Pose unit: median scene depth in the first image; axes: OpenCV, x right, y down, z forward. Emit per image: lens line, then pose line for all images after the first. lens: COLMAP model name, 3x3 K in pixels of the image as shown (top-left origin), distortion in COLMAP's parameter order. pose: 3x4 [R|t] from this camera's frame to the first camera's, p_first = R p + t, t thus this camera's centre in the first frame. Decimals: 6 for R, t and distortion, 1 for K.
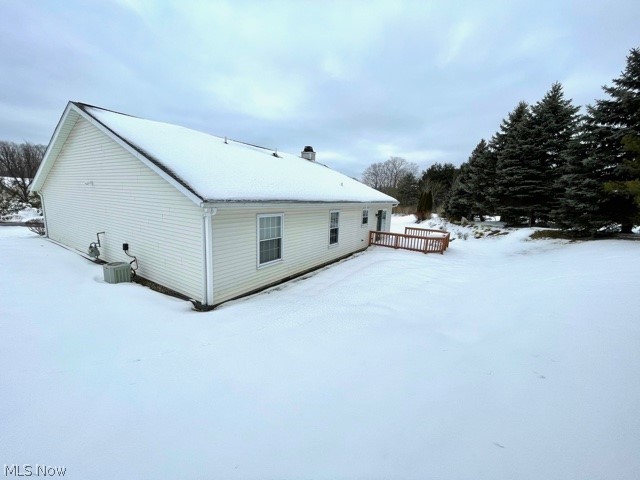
lens RADIAL K [[258.9, 0, 320.0], [0, 258.9, 240.0], [0, 0, 1]] dist [-0.000063, 0.000155]
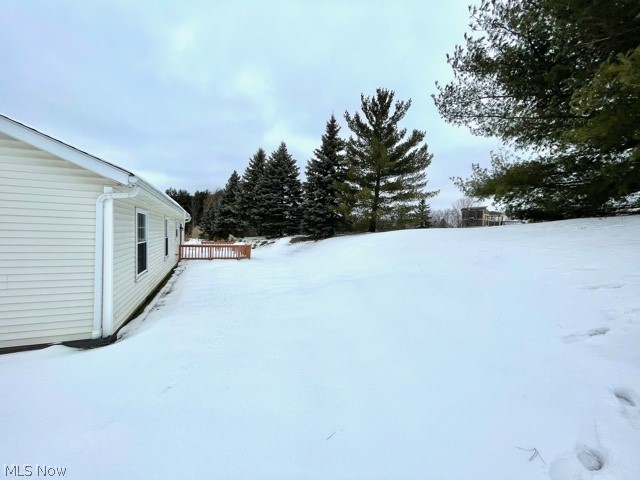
lens RADIAL K [[258.9, 0, 320.0], [0, 258.9, 240.0], [0, 0, 1]] dist [-0.000063, 0.000155]
pose [[0.554038, -0.048053, 0.831103, -0.251288], [0.138349, 0.989765, -0.035001, 0.041972], [-0.820915, 0.134374, 0.555015, 0.064567]]
